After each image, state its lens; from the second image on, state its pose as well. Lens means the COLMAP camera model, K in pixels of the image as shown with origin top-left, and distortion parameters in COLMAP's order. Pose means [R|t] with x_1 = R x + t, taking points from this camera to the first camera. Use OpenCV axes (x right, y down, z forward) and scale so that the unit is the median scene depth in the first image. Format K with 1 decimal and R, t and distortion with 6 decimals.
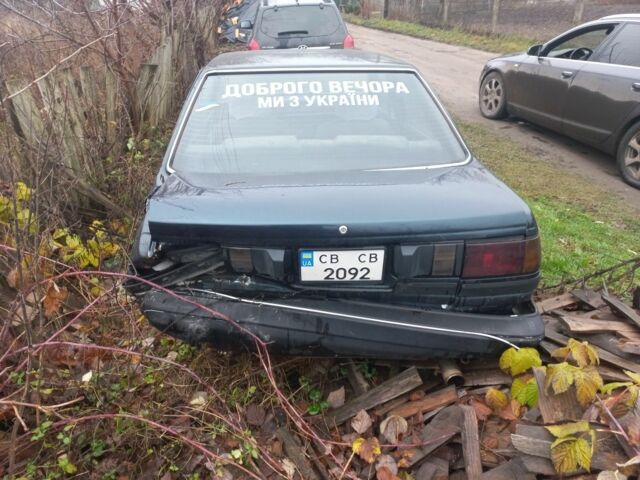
lens RADIAL K [[465.1, 0, 323.2], [0, 465.1, 238.9], [0, 0, 1]] dist [0.048523, -0.023081]
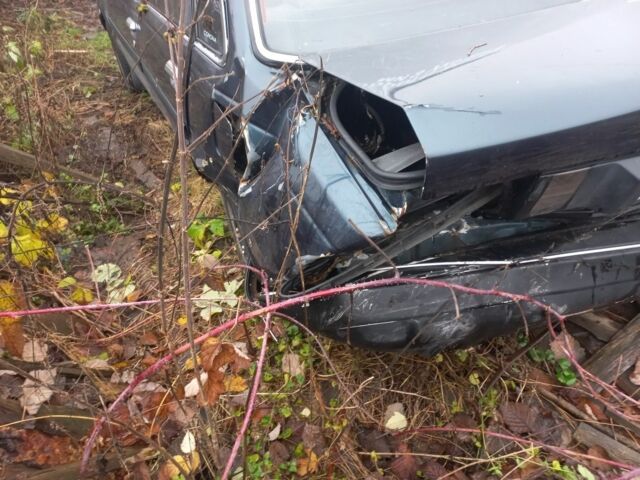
lens RADIAL K [[465.1, 0, 321.2], [0, 465.1, 240.2], [0, 0, 1]] dist [0.048523, -0.023081]
pose [[0.933219, -0.263068, 0.244740, -0.521327], [0.204522, 0.948947, 0.240148, -0.080034], [-0.295421, -0.174056, 0.939378, 0.526369]]
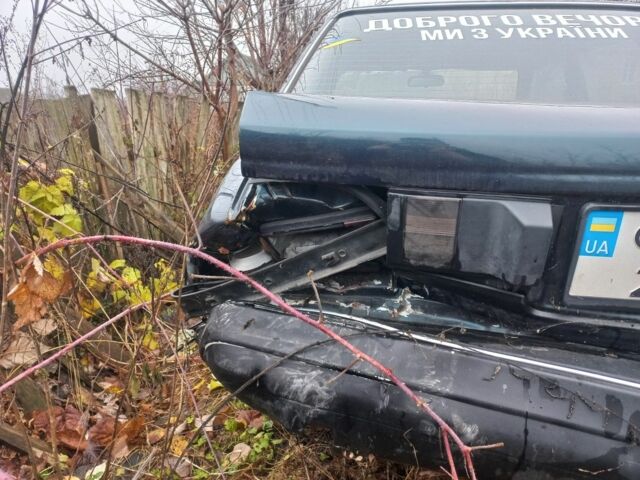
lens RADIAL K [[465.1, 0, 320.1], [0, 465.1, 236.4], [0, 0, 1]] dist [0.048523, -0.023081]
pose [[0.985756, 0.047878, -0.161225, -0.190043], [-0.081413, 0.974663, -0.208336, 0.136332], [0.147165, 0.218494, 0.964677, 0.520703]]
